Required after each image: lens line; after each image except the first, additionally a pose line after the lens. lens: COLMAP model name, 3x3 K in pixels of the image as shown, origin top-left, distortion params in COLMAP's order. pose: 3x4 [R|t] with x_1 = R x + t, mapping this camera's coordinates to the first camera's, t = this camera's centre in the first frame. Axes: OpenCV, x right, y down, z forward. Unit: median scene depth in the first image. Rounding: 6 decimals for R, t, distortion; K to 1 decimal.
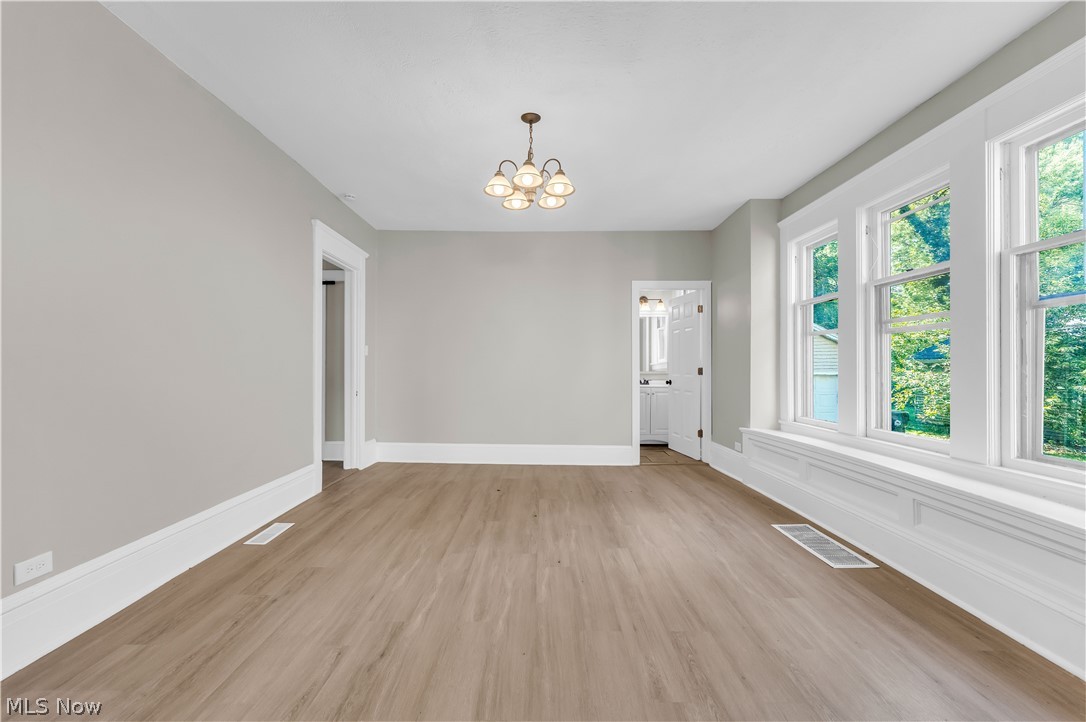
lens RADIAL K [[429.2, 0, 540.4], [0, 429.2, 365.7], [0, 0, 1]] dist [-0.000108, -0.000008]
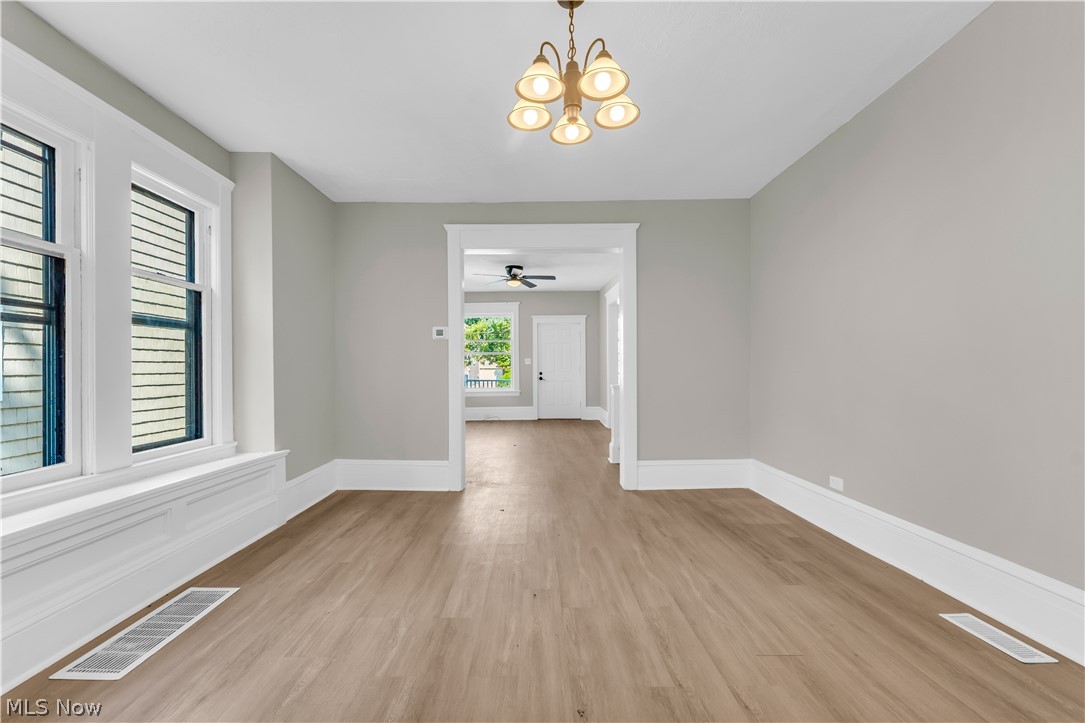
lens RADIAL K [[438.7, 0, 538.8], [0, 438.7, 367.3], [0, 0, 1]] dist [-0.000118, -0.000008]
pose [[-0.999836, 0.004108, -0.017654, 0.049269], [0.004265, 0.999951, -0.008895, 0.003291], [0.017617, -0.008968, -0.999805, 1.907804]]
